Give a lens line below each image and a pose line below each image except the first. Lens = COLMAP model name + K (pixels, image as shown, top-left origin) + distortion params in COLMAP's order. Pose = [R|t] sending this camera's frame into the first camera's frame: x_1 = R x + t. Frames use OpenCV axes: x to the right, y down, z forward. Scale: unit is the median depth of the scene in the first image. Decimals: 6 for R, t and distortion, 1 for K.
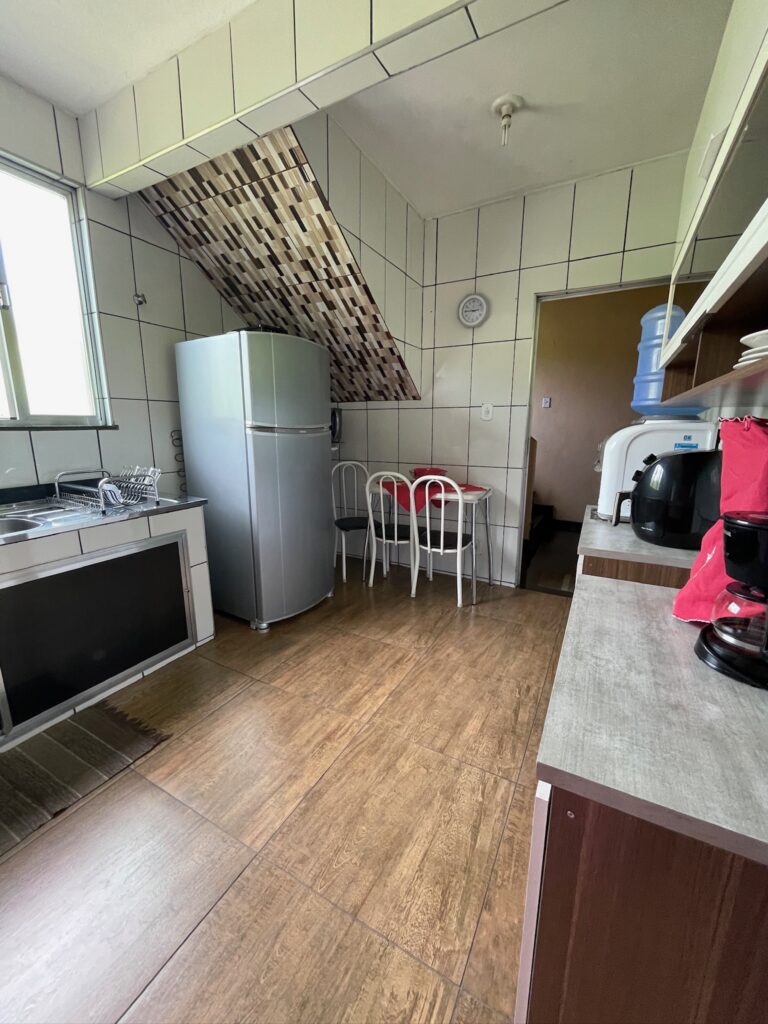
lens RADIAL K [[417.7, 0, 381.6], [0, 417.7, 510.0], [0, 0, 1]] dist [-0.001032, 0.000012]
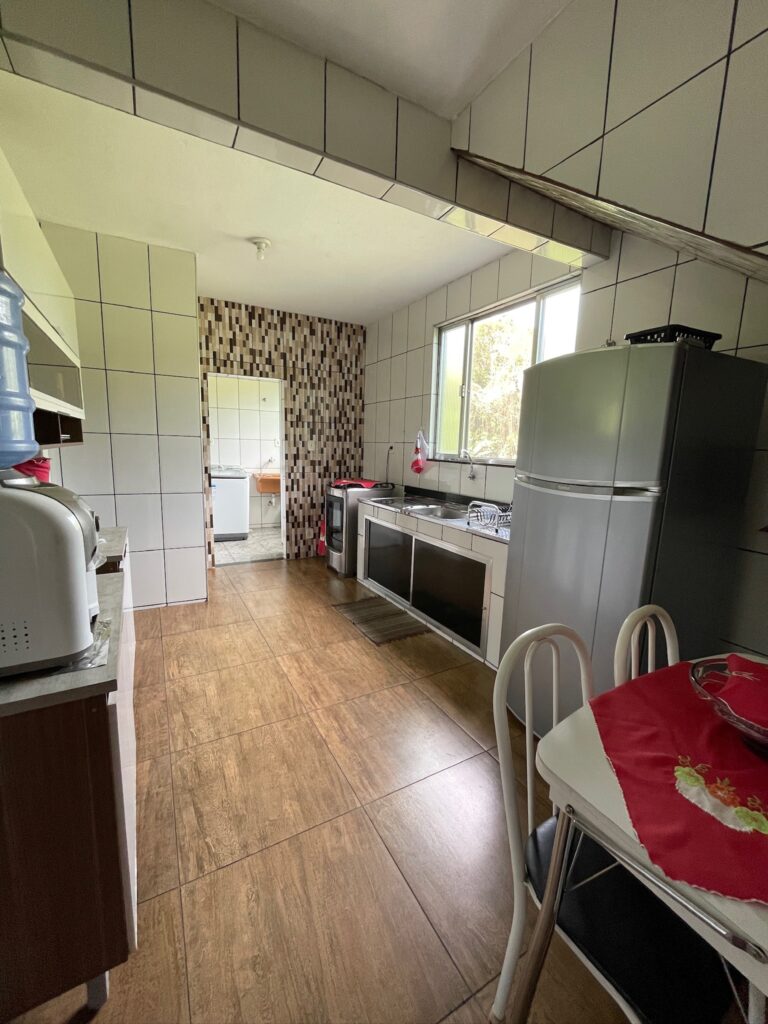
lens RADIAL K [[417.7, 0, 379.8], [0, 417.7, 513.4], [0, 0, 1]] dist [-0.001032, 0.000012]
pose [[-0.536009, 0.120273, -0.835601, 0.781415], [-0.201223, 0.943070, 0.264819, -0.380944], [0.819880, 0.310088, -0.481292, 1.572564]]
